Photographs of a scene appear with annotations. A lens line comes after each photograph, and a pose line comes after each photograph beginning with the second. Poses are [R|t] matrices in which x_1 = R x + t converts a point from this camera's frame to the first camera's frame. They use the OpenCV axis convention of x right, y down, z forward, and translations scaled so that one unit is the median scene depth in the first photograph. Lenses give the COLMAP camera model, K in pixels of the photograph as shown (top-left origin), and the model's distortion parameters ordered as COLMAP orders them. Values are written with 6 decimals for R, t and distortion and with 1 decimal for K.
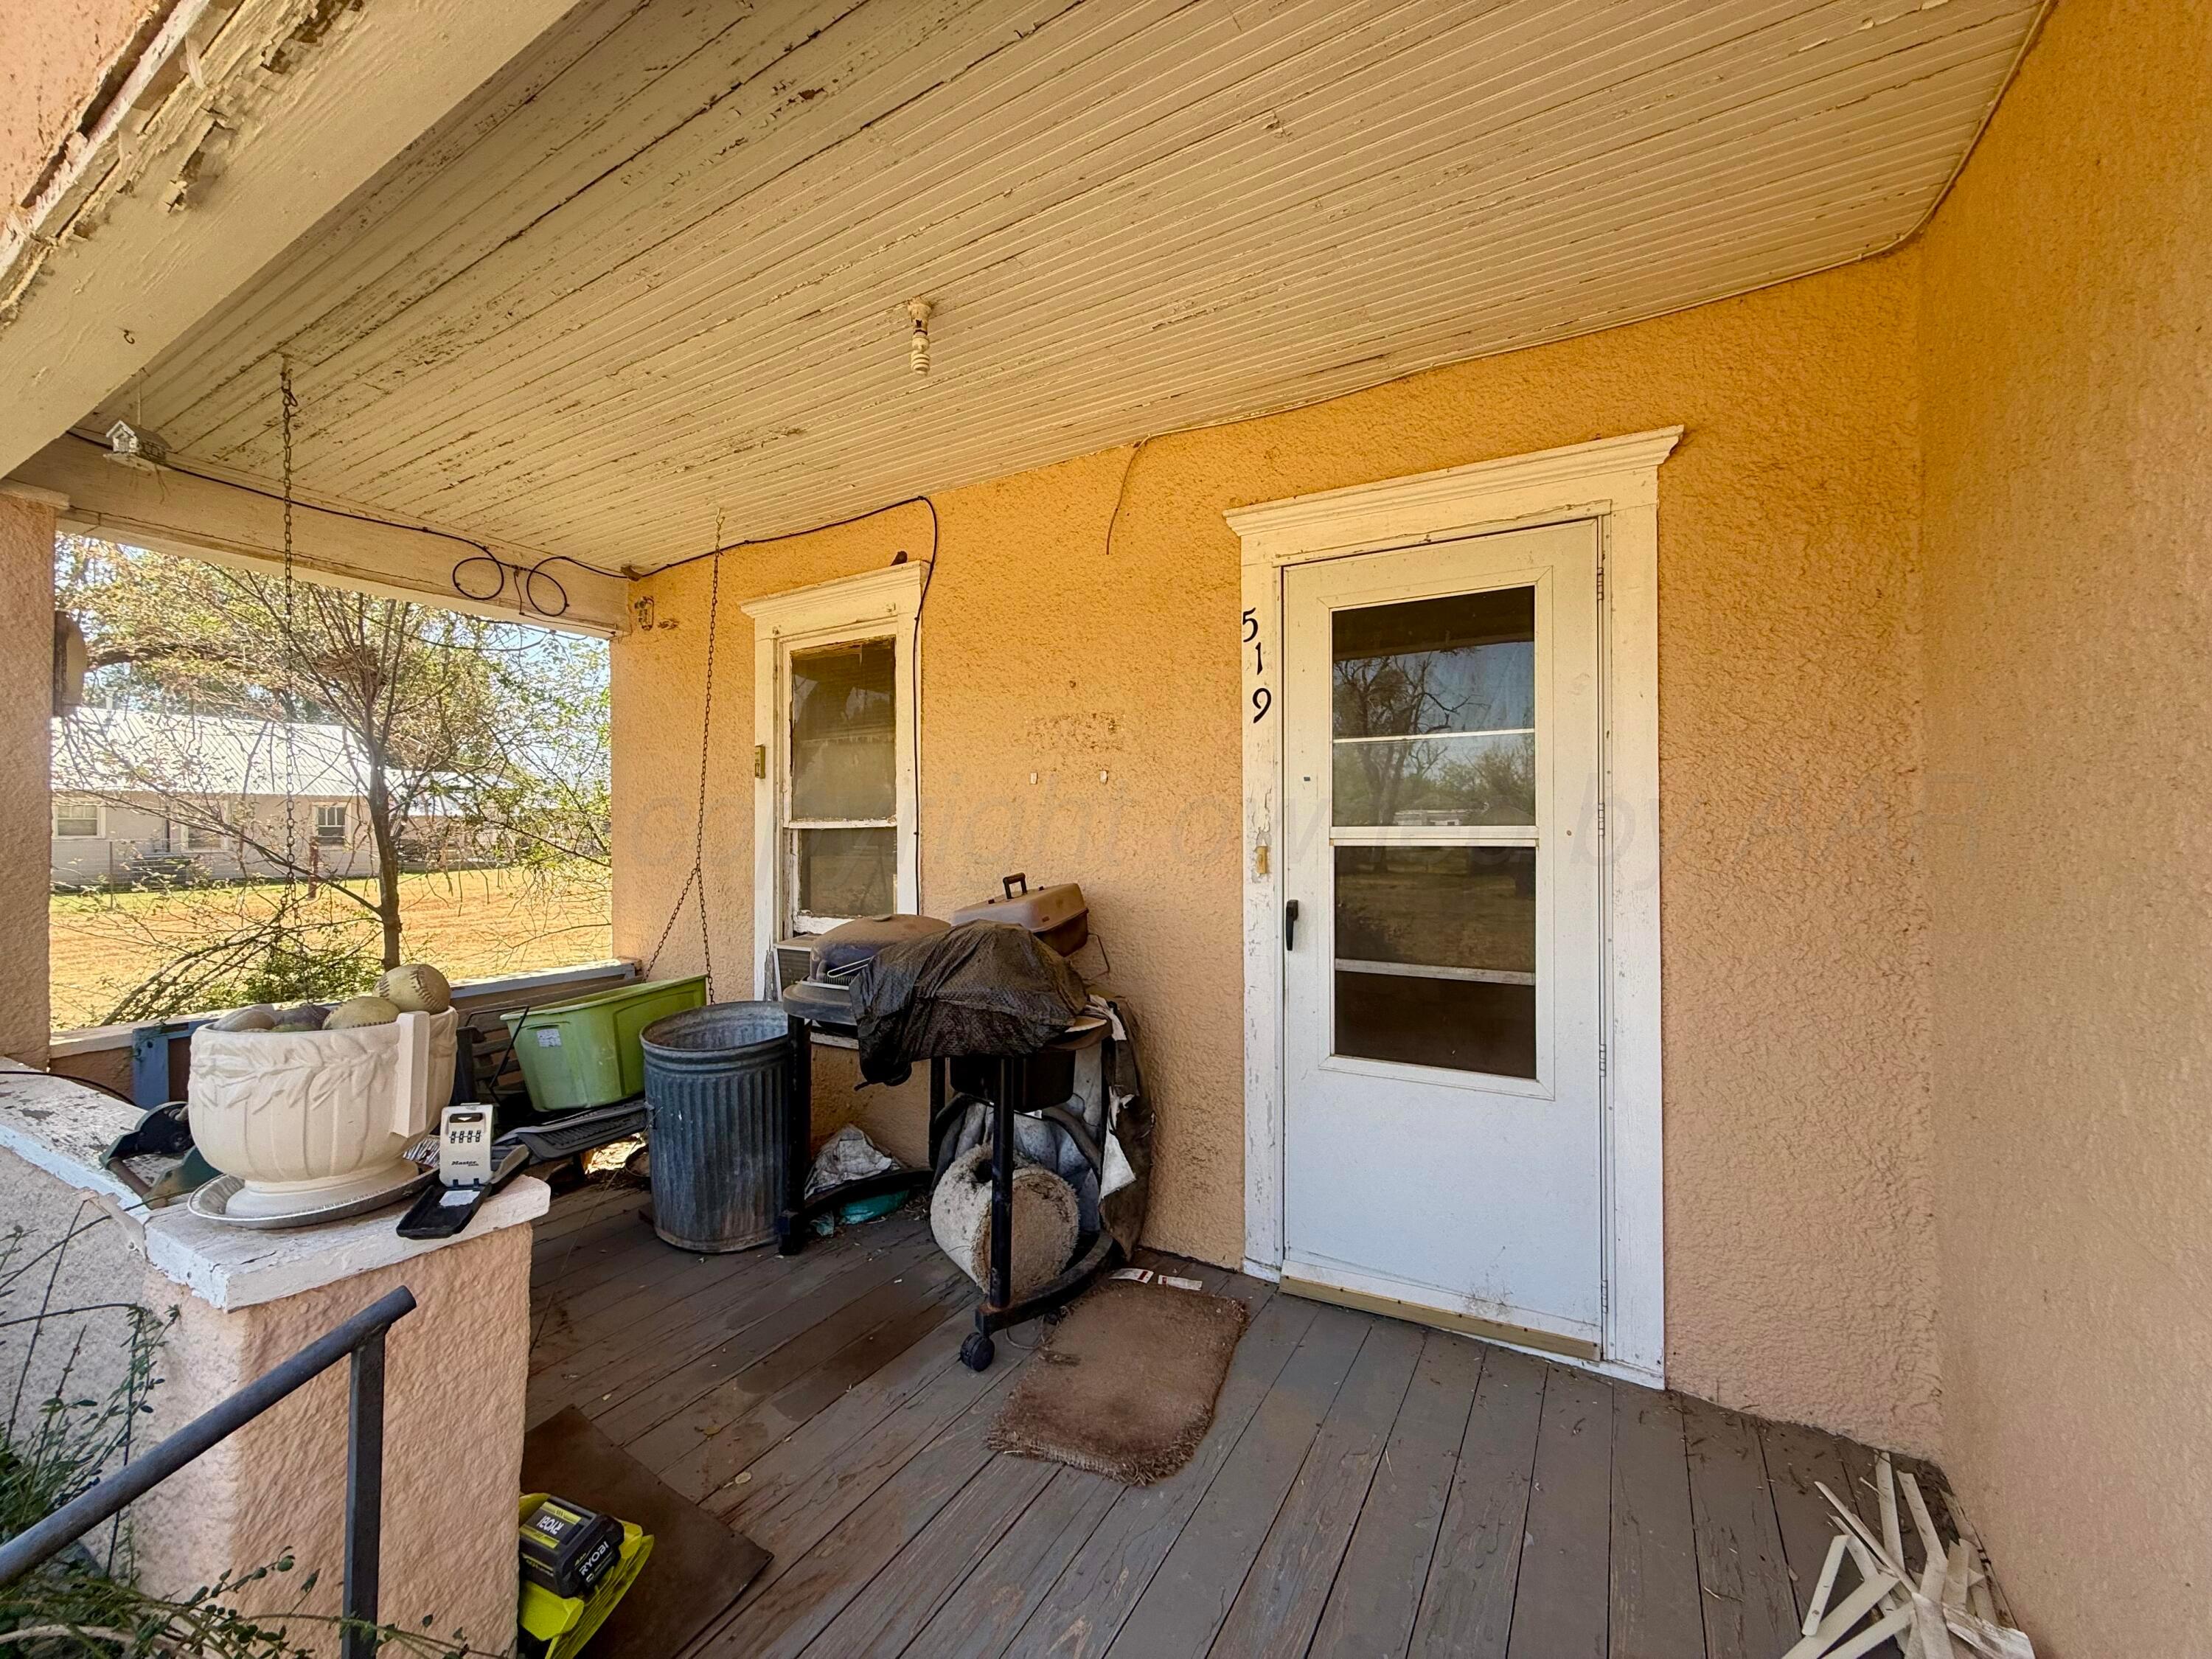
lens RADIAL K [[884.4, 0, 1101.8], [0, 884.4, 826.9], [0, 0, 1]] dist [0.000020, 0.000361]
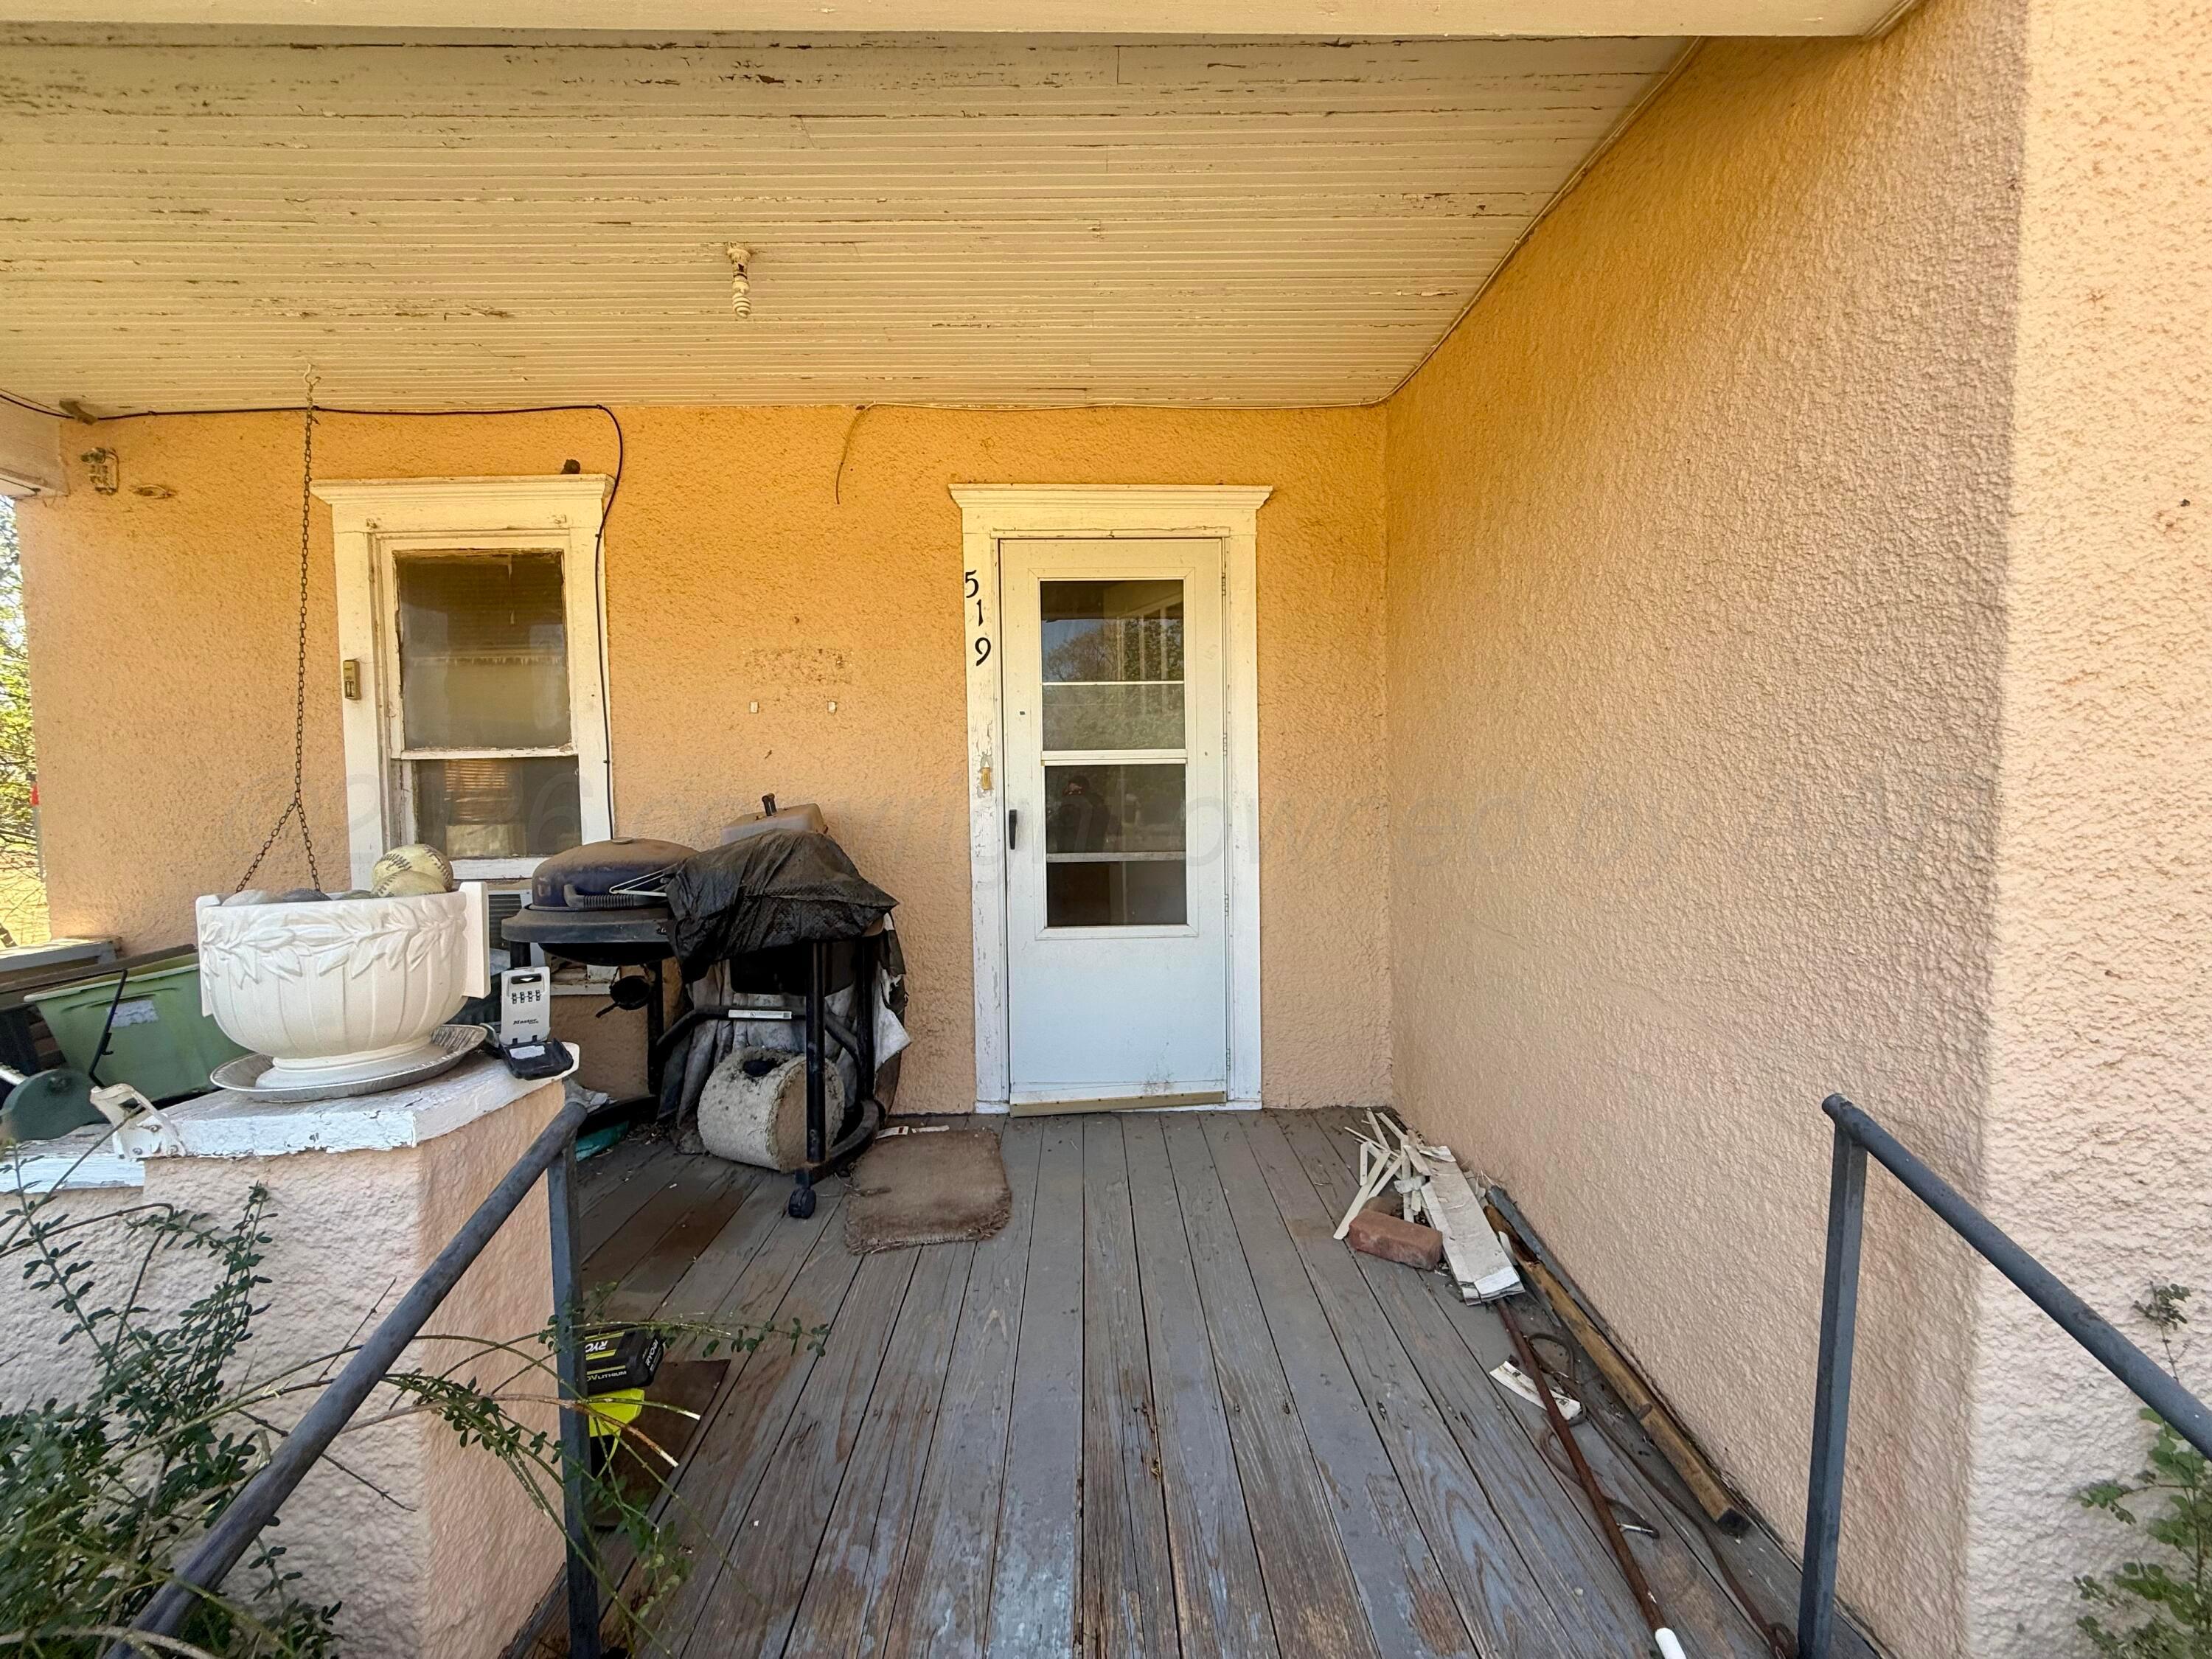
lens RADIAL K [[884.4, 0, 1101.8], [0, 884.4, 826.9], [0, 0, 1]] dist [0.000020, 0.000361]
pose [[0.847535, -0.032964, 0.529715, -0.347013], [0.010641, 0.998924, 0.045137, 0.052698], [-0.530633, -0.032619, 0.846974, -0.133433]]
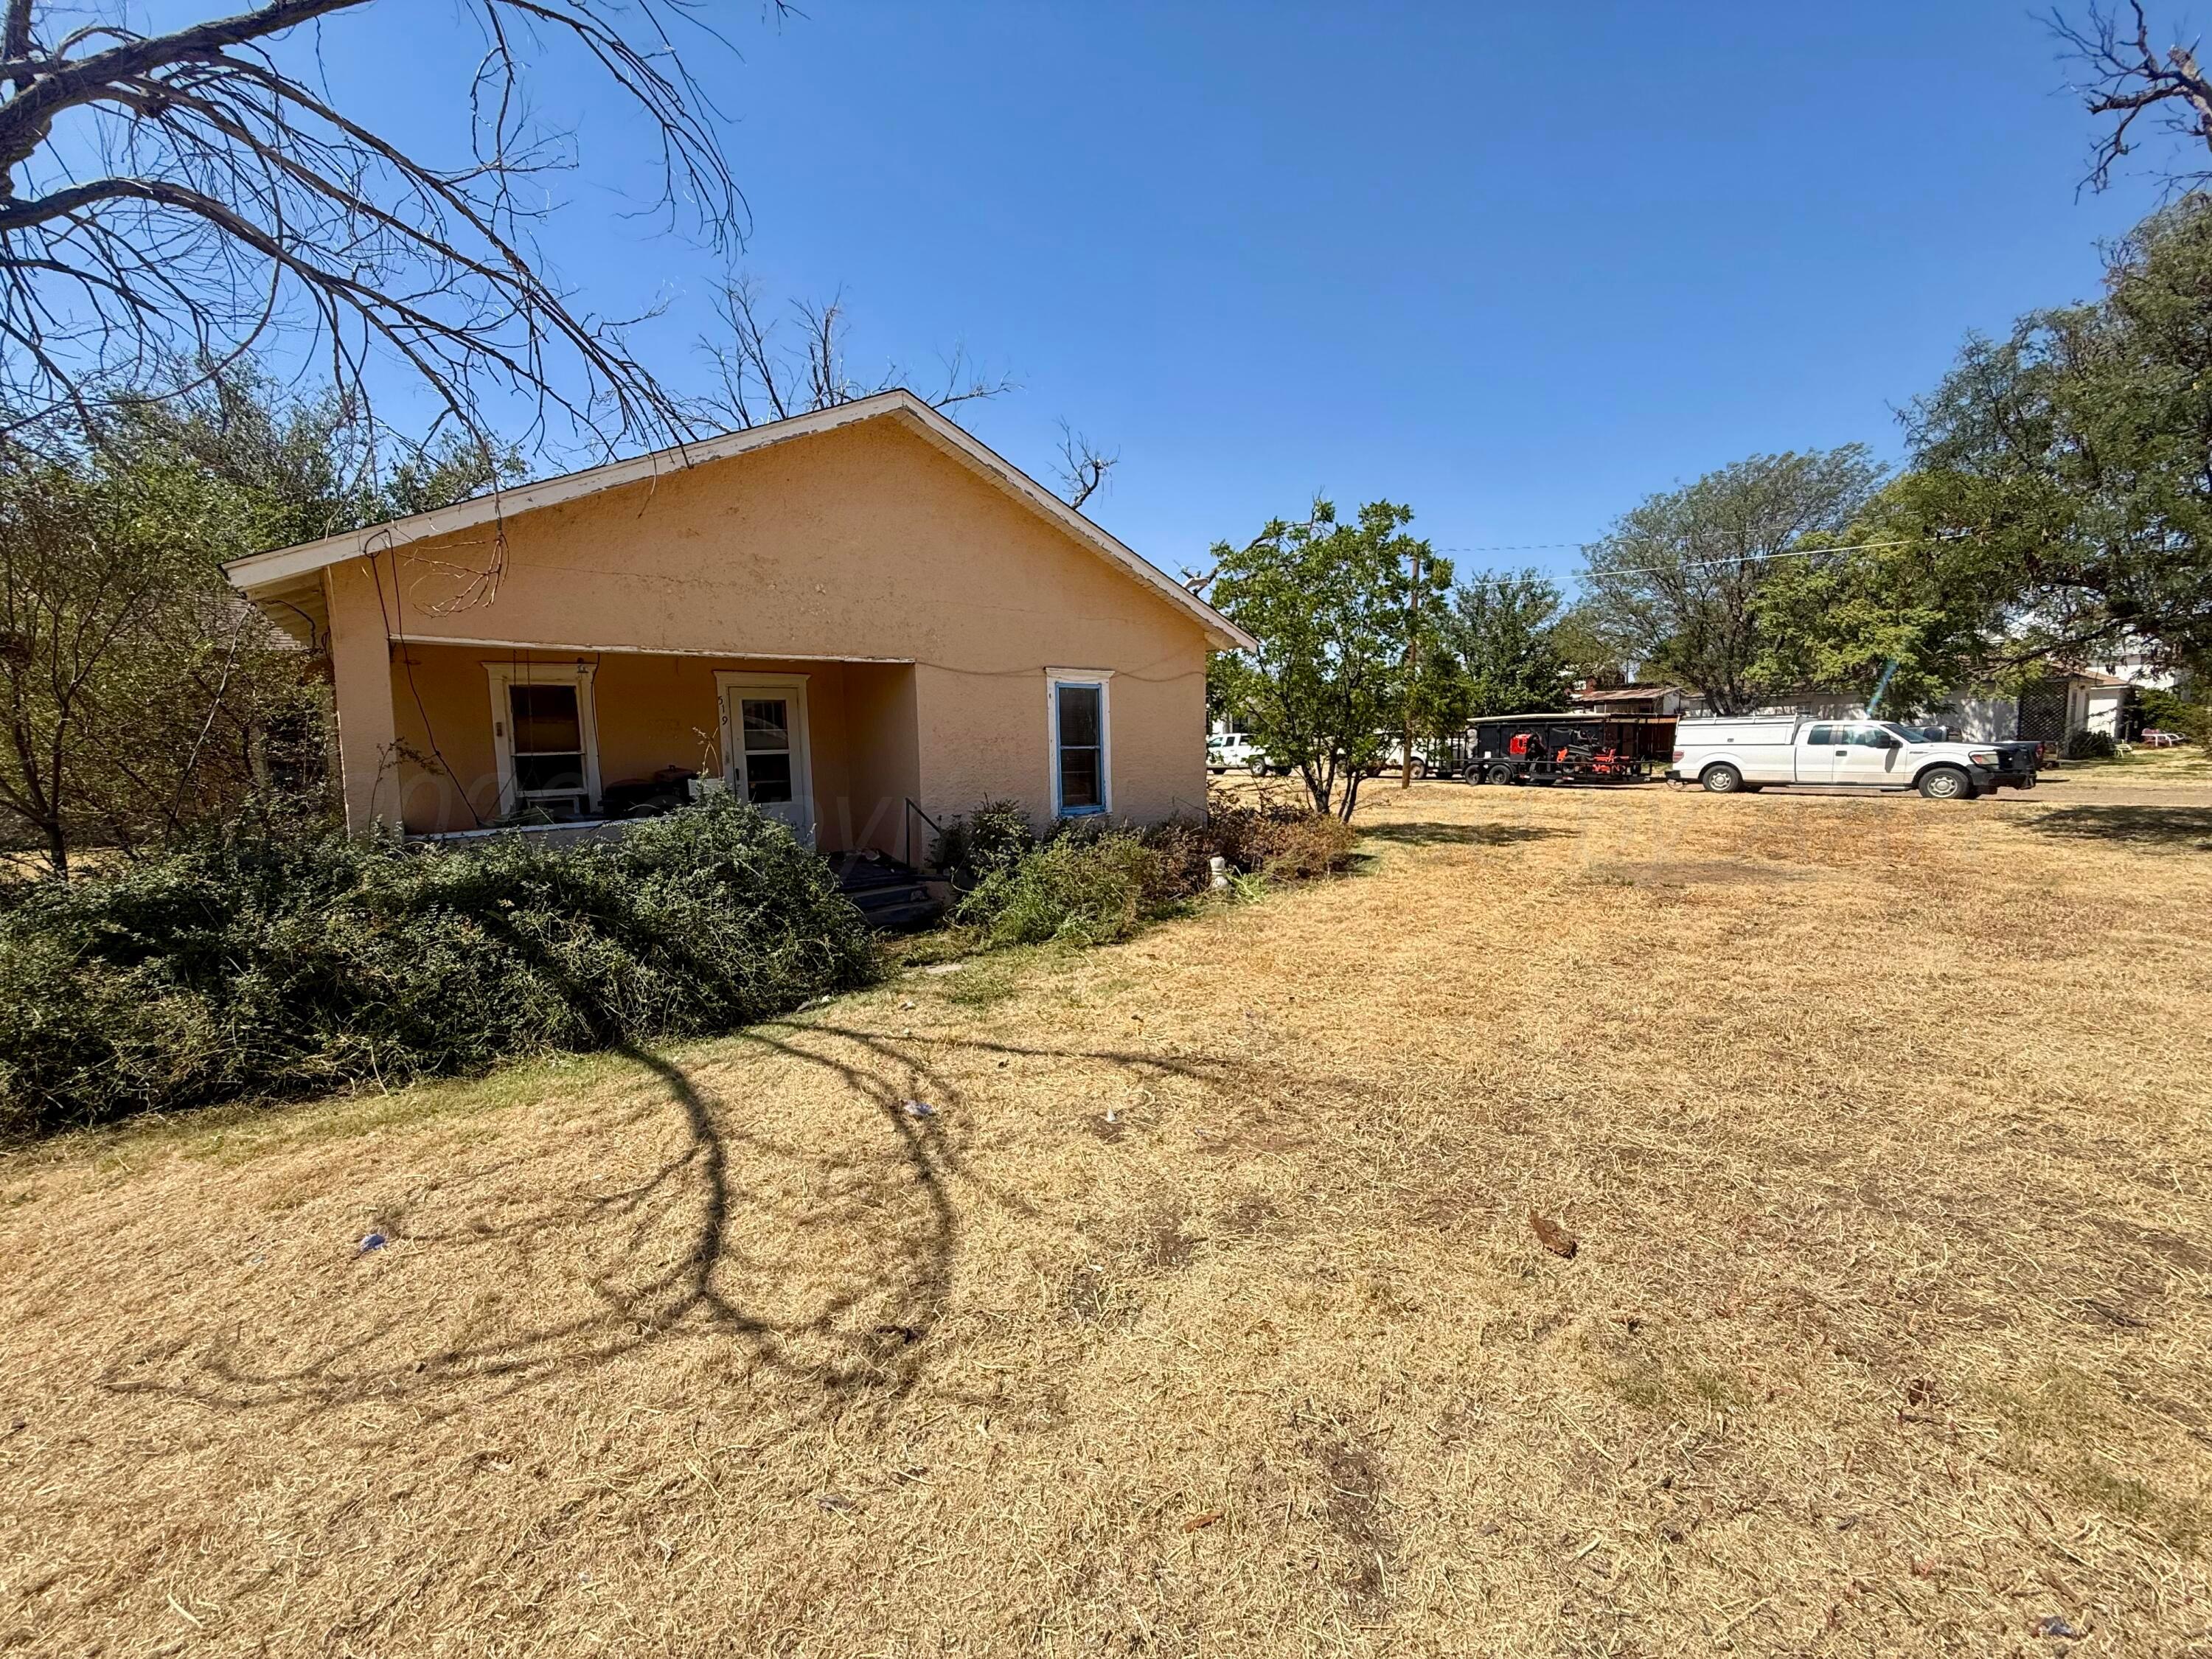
lens RADIAL K [[884.4, 0, 1101.8], [0, 884.4, 826.9], [0, 0, 1]] dist [0.000020, 0.000361]
pose [[0.397778, -0.091985, 0.912859, -2.963776], [0.024167, 0.995667, 0.089798, 0.022475], [-0.917163, -0.013659, 0.398277, -2.265345]]
